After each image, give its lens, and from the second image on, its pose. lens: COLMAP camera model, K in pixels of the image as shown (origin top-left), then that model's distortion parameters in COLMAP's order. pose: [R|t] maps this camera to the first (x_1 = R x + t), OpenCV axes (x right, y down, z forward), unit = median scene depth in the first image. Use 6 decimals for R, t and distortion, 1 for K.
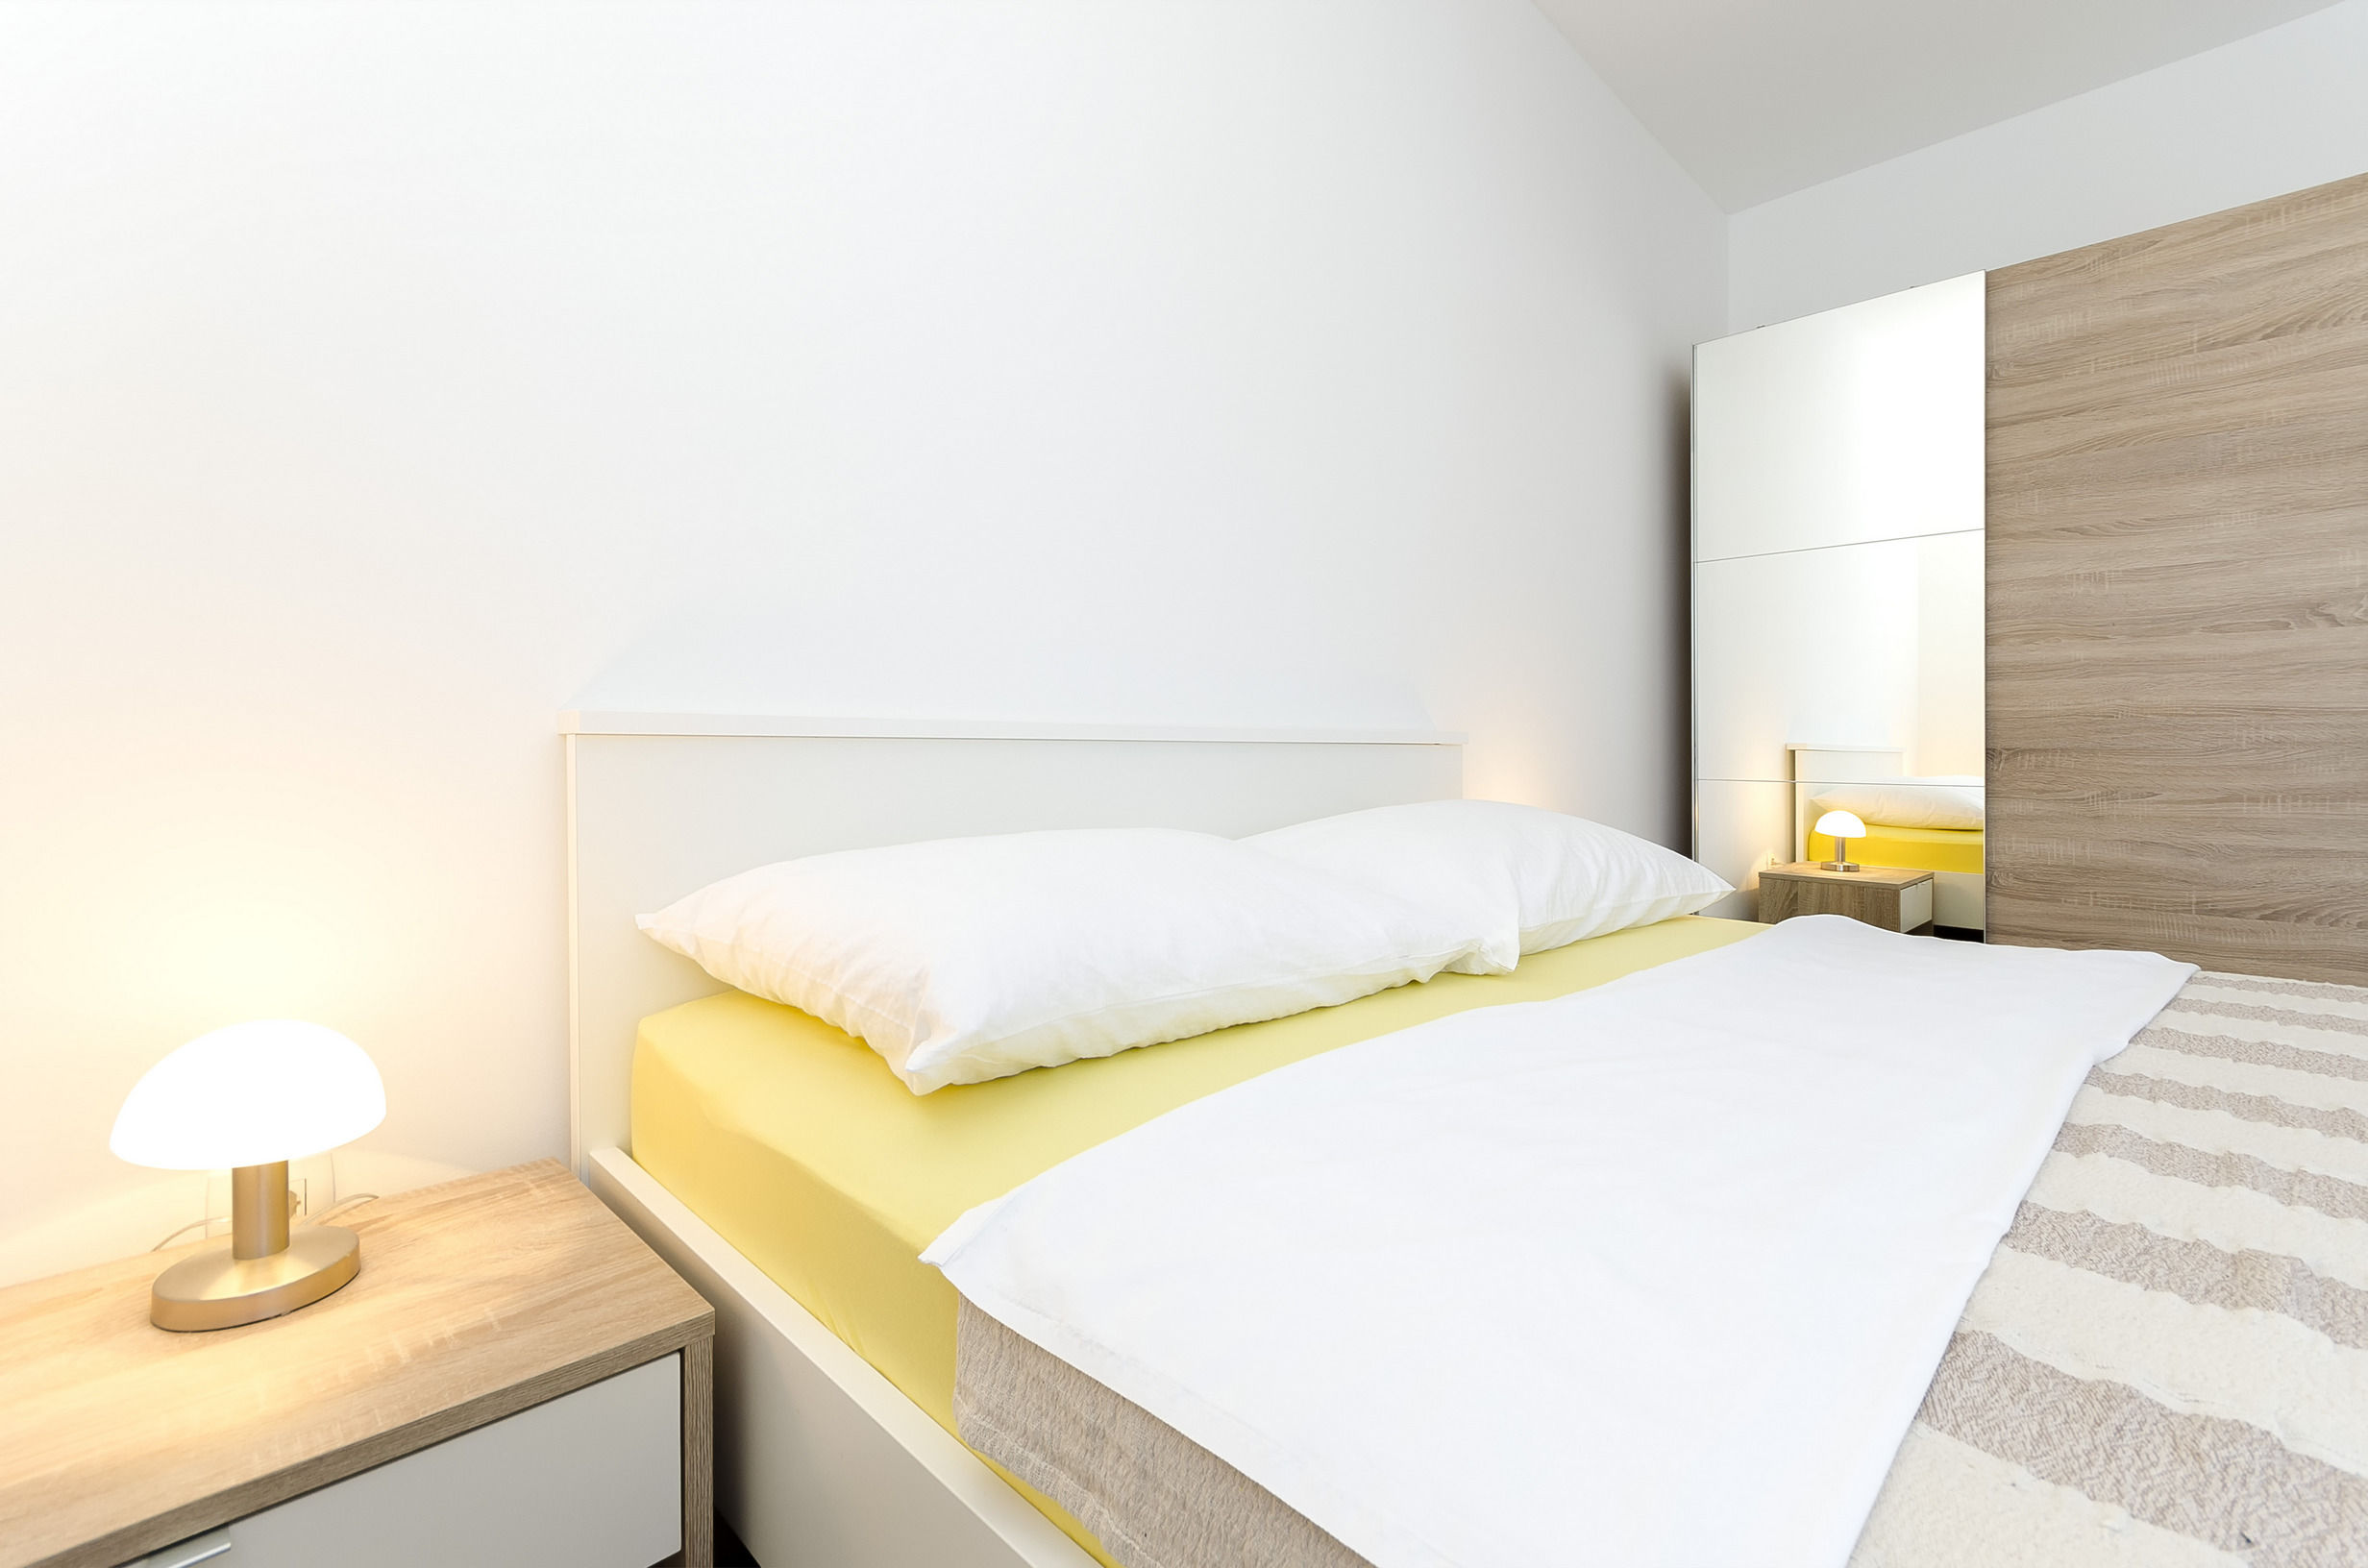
lens RADIAL K [[1031.0, 0, 1185.3], [0, 1031.0, 768.4], [0, 0, 1]] dist [0.008382, -0.000082]
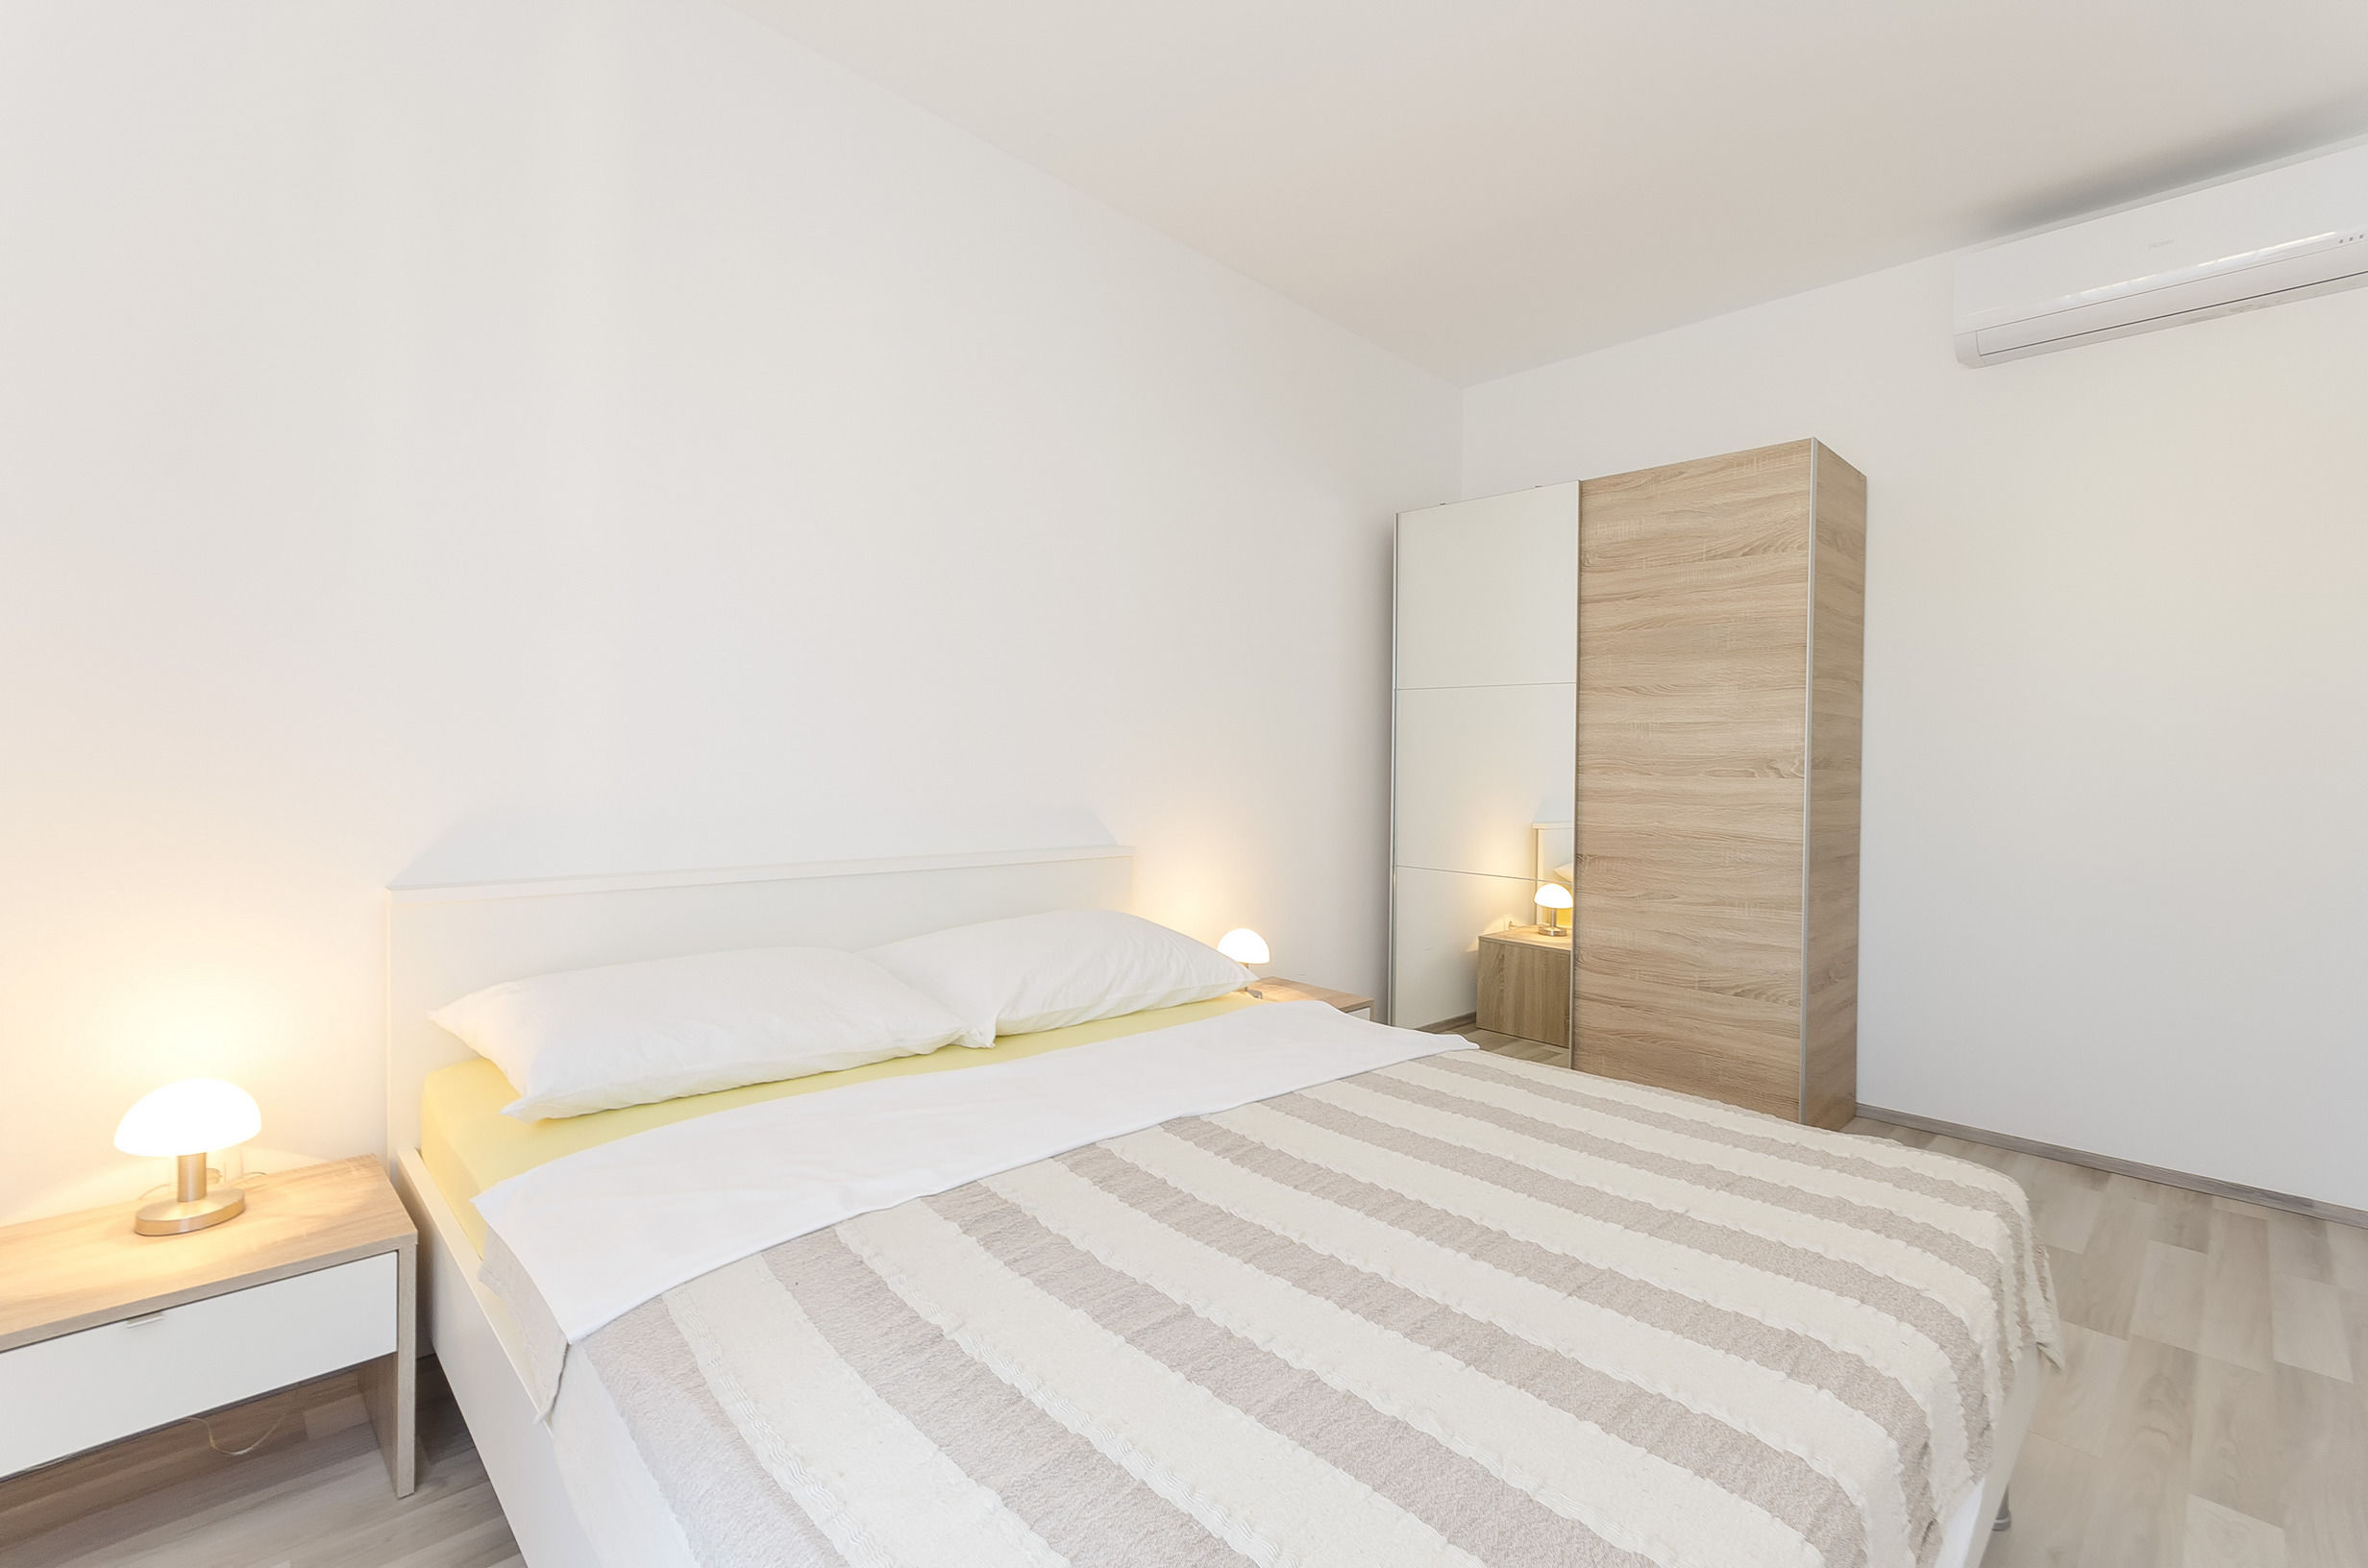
lens RADIAL K [[1035.7, 0, 1184.0], [0, 1035.7, 784.0], [0, 0, 1]] dist [0.008910, -0.000209]
pose [[0.999793, 0.012341, -0.016169, 0.345307], [-0.012244, 0.999907, 0.006054, -0.120299], [0.016242, -0.005855, 0.999851, -0.321054]]
